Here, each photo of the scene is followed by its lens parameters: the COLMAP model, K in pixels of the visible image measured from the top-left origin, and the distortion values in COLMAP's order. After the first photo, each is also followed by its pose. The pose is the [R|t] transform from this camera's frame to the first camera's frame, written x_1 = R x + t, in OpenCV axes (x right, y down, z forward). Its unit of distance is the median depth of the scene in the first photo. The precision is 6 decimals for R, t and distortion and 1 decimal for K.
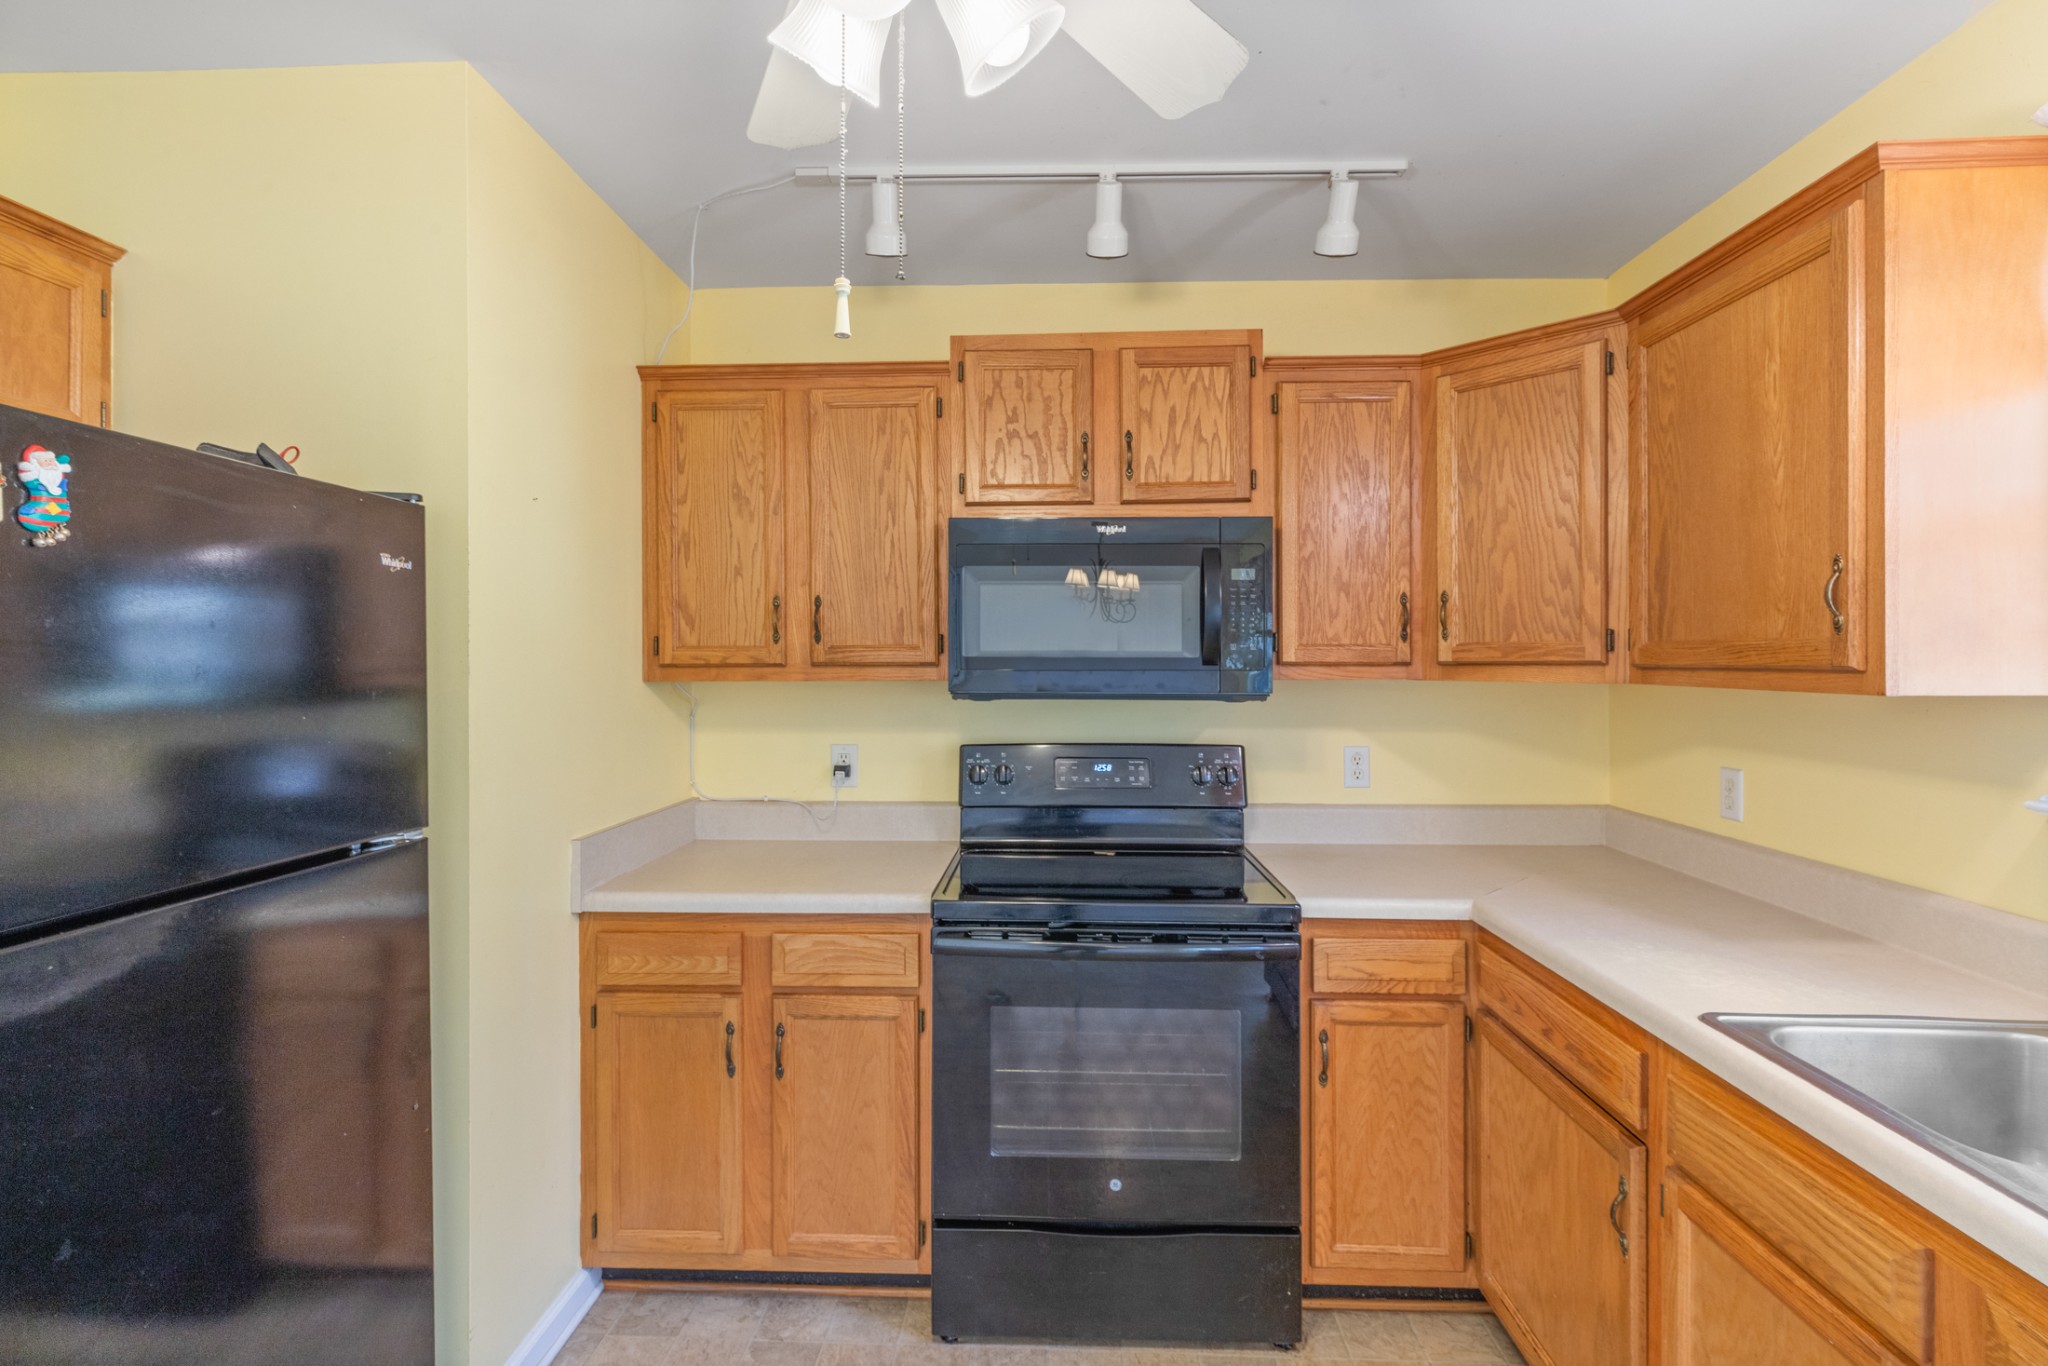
lens RADIAL K [[955.1, 0, 1035.2], [0, 955.1, 651.8], [0, 0, 1]] dist [0.004632, 0.000147]
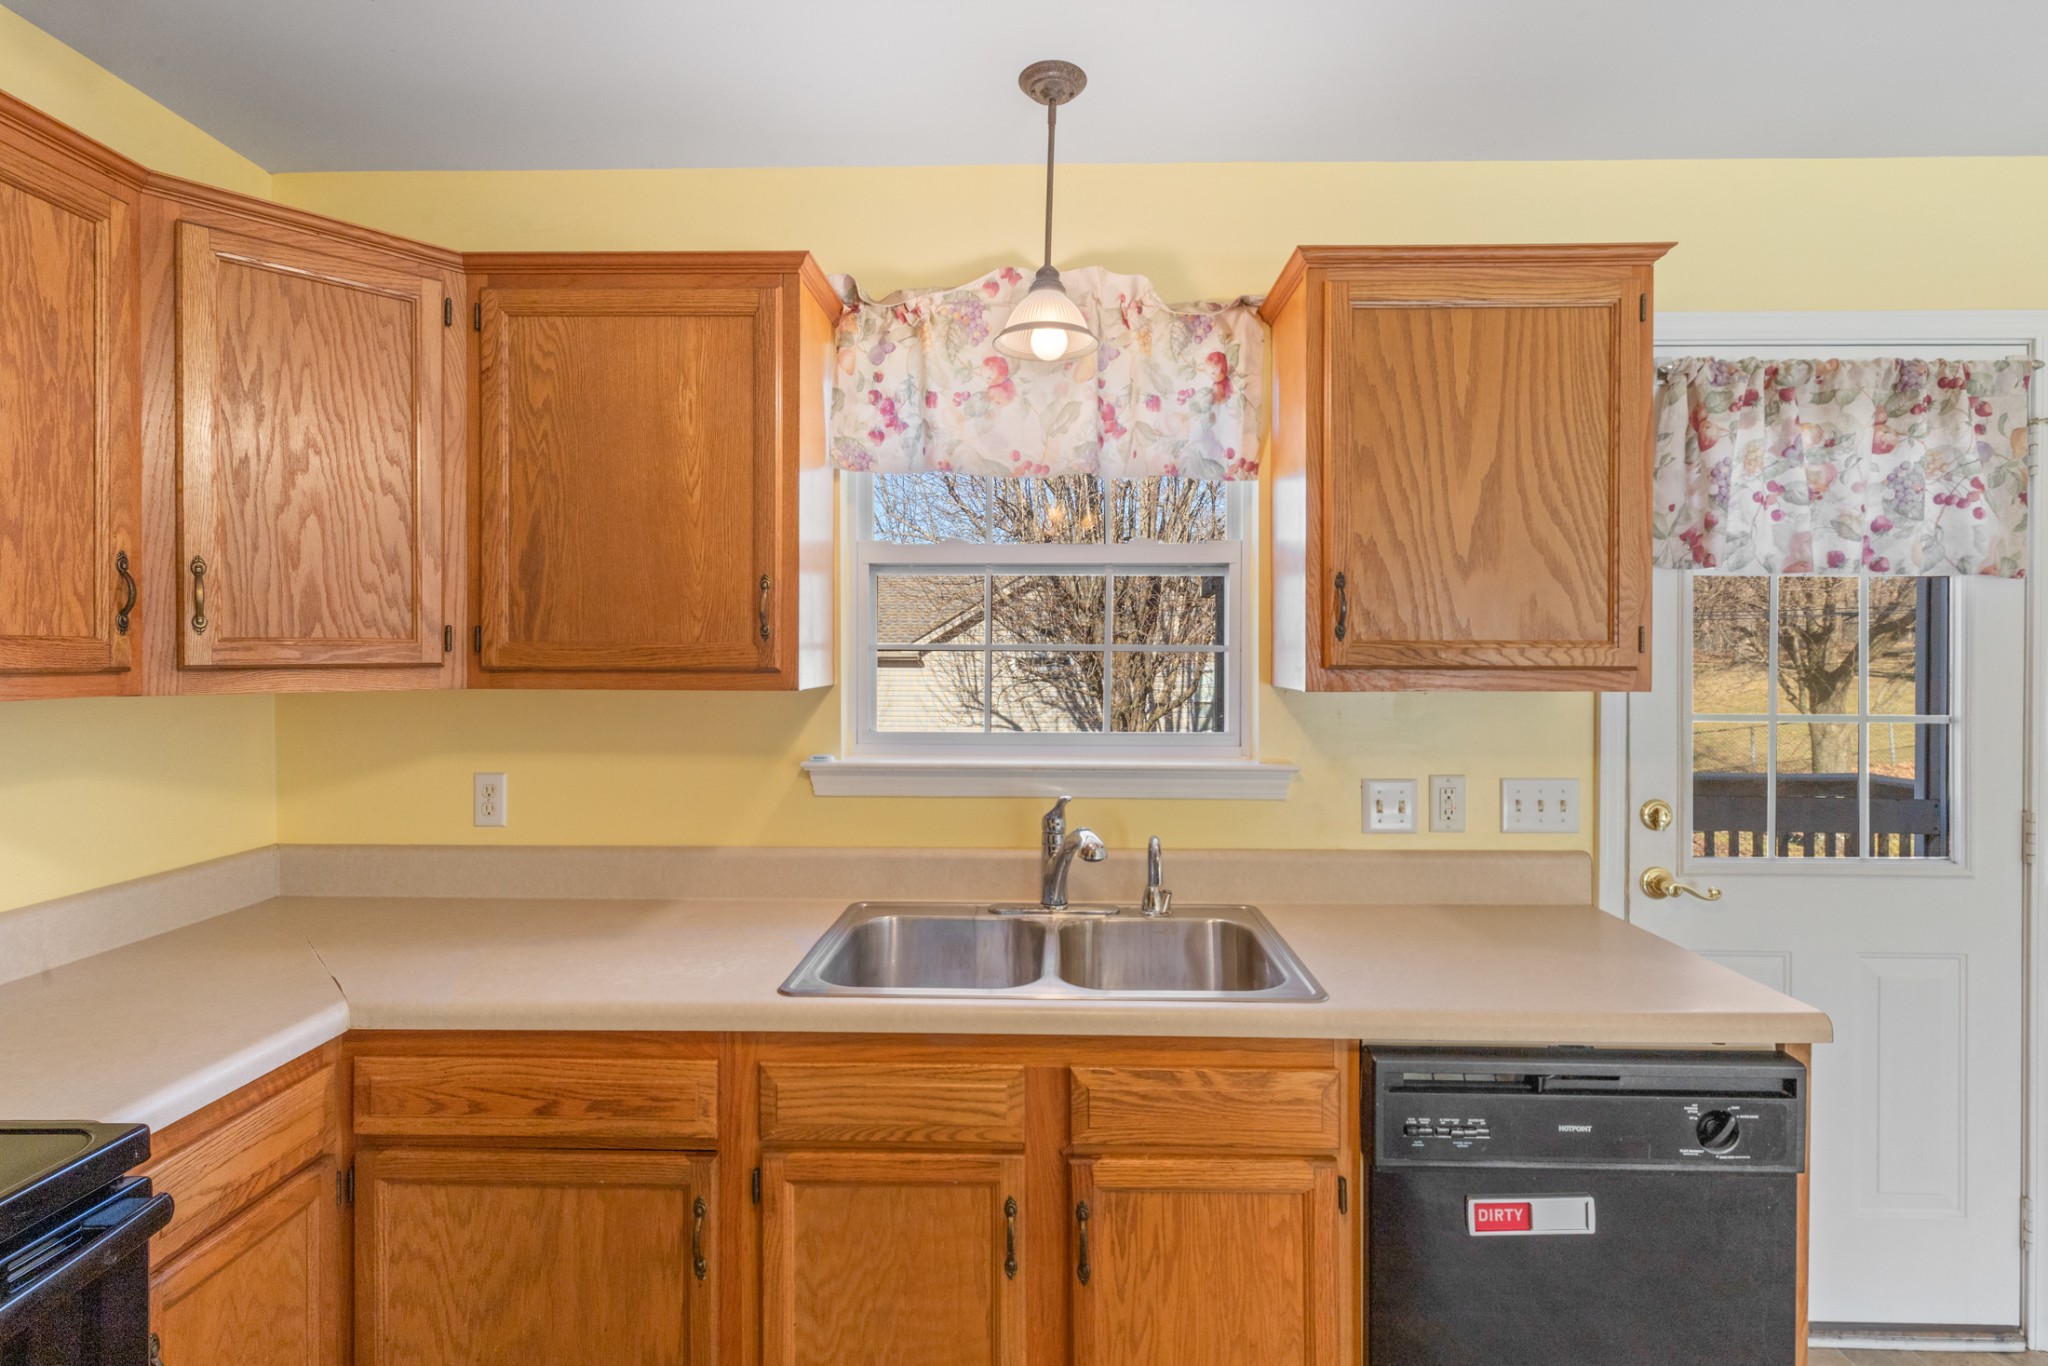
lens RADIAL K [[955.1, 0, 1035.2], [0, 955.1, 651.8], [0, 0, 1]] dist [0.004632, 0.000147]
pose [[-0.020119, 0.001128, 0.999797, -0.251222], [-0.009488, 0.999954, -0.001319, -0.004165], [-0.999753, -0.009512, -0.020107, 0.477691]]
